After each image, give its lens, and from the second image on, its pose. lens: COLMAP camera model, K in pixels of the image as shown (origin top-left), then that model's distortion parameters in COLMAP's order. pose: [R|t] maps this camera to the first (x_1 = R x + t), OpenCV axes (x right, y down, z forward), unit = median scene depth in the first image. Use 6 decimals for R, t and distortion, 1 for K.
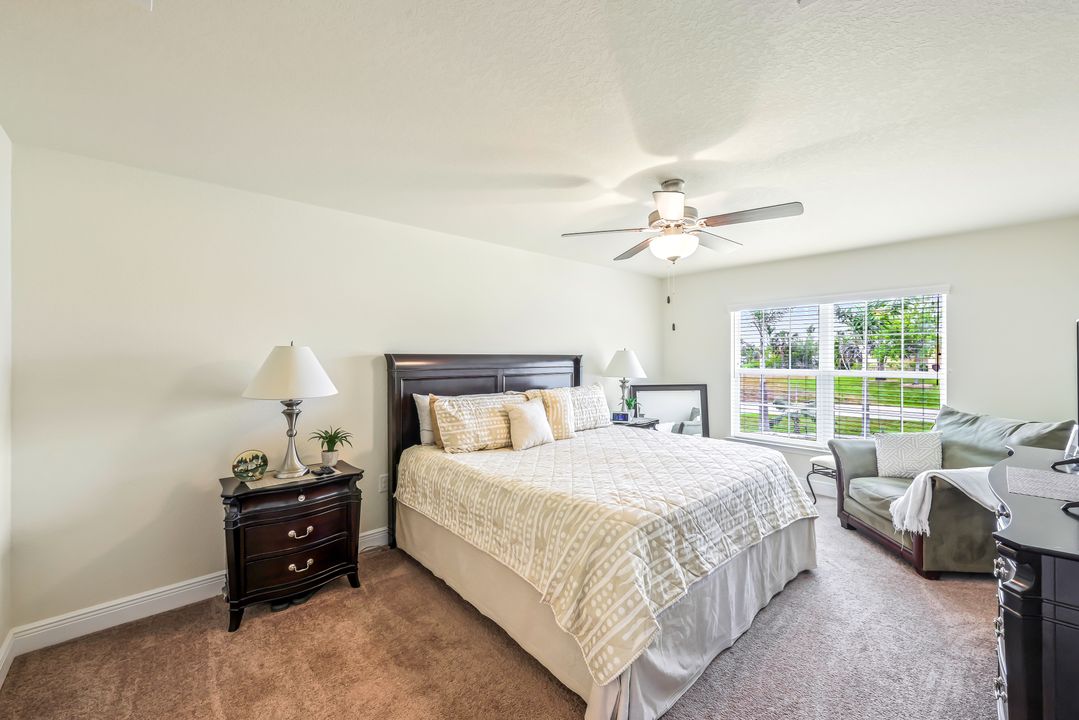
lens RADIAL K [[430.4, 0, 536.9], [0, 430.4, 358.5], [0, 0, 1]] dist [0.002369, -0.000298]
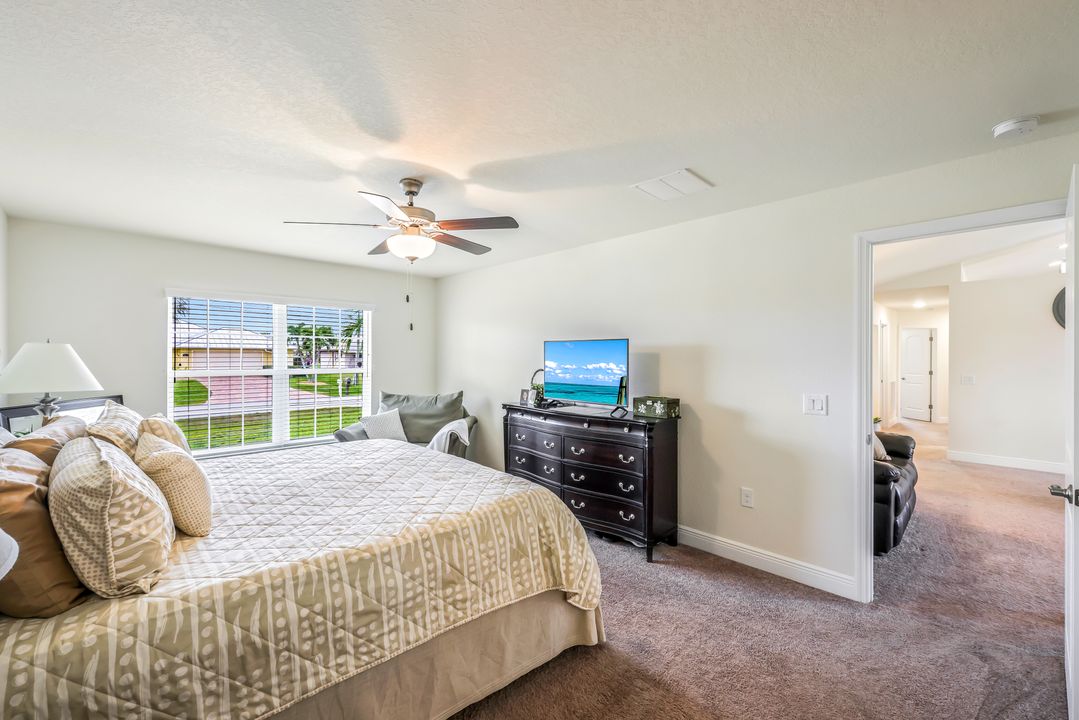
lens RADIAL K [[430.4, 0, 559.5], [0, 430.4, 358.0], [0, 0, 1]] dist [0.002369, -0.000298]
pose [[-0.038300, -0.000226, 0.999266, -0.729436], [0.000680, 1.000000, 0.000252, -0.000540], [-0.999266, 0.000689, -0.038300, 0.730220]]
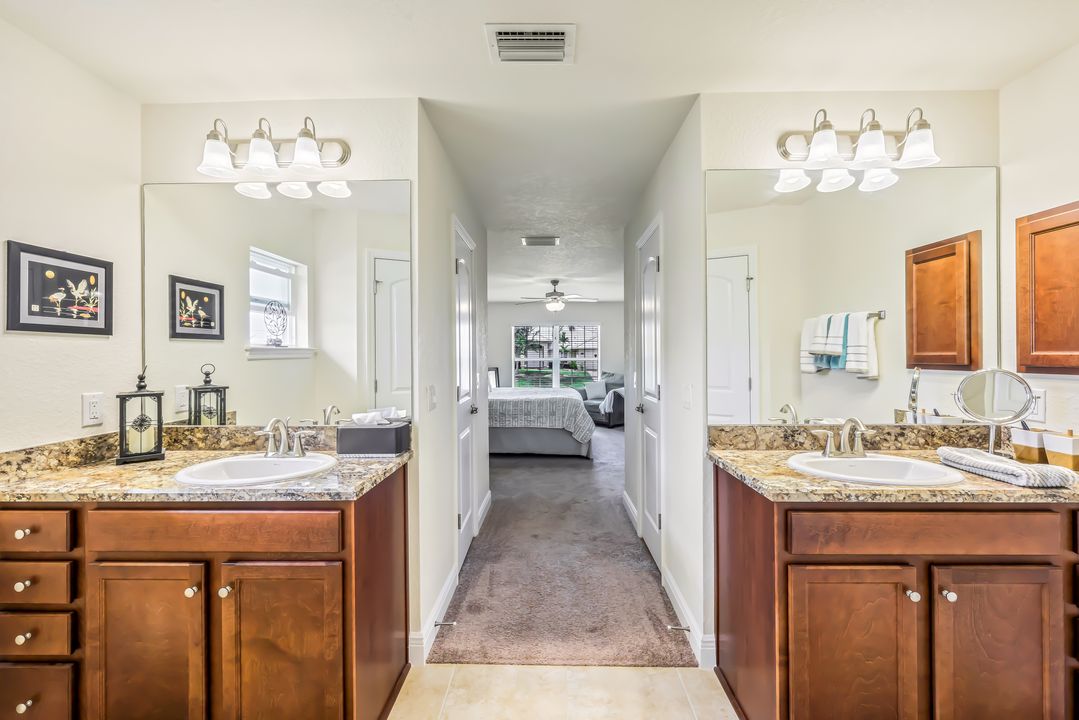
lens RADIAL K [[430.4, 0, 545.0], [0, 430.4, 357.5], [0, 0, 1]] dist [0.002369, -0.000298]
pose [[0.685308, -0.001884, 0.728251, -1.586112], [0.001956, 0.999998, 0.000747, 0.047606], [-0.728250, 0.000913, 0.685311, -0.674497]]
